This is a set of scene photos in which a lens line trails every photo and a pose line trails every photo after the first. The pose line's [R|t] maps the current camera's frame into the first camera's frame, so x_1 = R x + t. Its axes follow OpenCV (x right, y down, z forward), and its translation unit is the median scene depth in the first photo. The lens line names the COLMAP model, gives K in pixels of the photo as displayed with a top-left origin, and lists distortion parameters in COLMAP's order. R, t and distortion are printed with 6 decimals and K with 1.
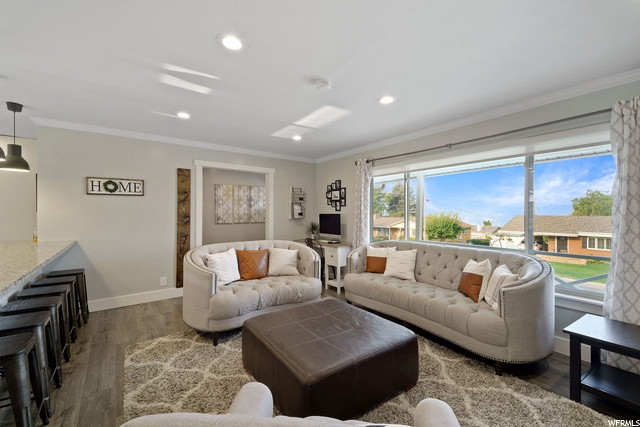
lens RADIAL K [[272.9, 0, 318.2], [0, 272.9, 214.1], [0, 0, 1]] dist [0.078230, -0.029124]
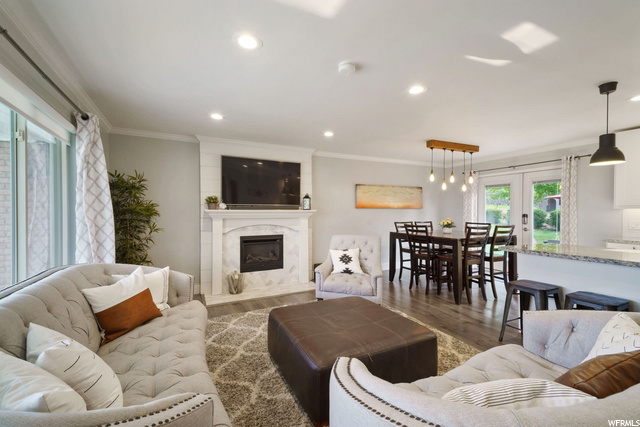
lens RADIAL K [[272.9, 0, 318.2], [0, 272.9, 214.1], [0, 0, 1]] dist [0.078230, -0.029124]
pose [[-0.988627, -0.007634, 0.150195, -0.017917], [-0.005881, 0.999909, 0.012113, -0.002604], [-0.150274, 0.011091, -0.988582, 1.234323]]
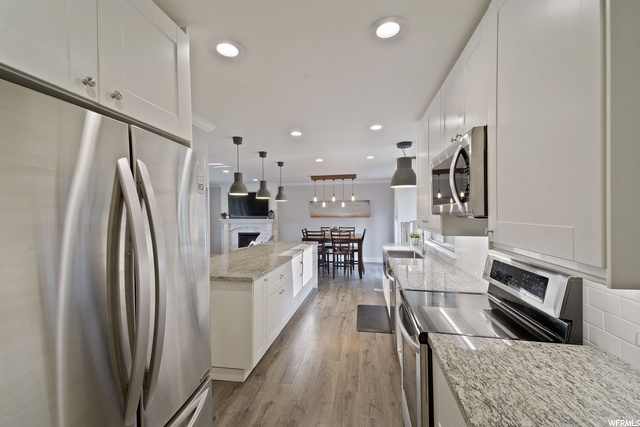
lens RADIAL K [[272.9, 0, 318.2], [0, 272.9, 214.1], [0, 0, 1]] dist [0.078230, -0.029124]
pose [[-0.702069, -0.003321, 0.712101, -1.692397], [0.002317, 0.999973, 0.006948, -0.062562], [-0.712105, 0.006528, -0.702043, 1.261579]]
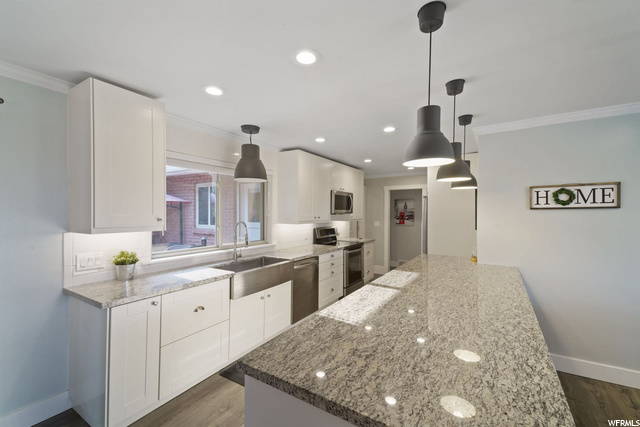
lens RADIAL K [[272.9, 0, 318.2], [0, 272.9, 214.1], [0, 0, 1]] dist [0.078230, -0.029124]
pose [[0.378187, -0.000249, -0.925729, -0.319564], [-0.002985, 0.999994, -0.001489, -0.053315], [0.925724, 0.003327, 0.378184, 0.174673]]
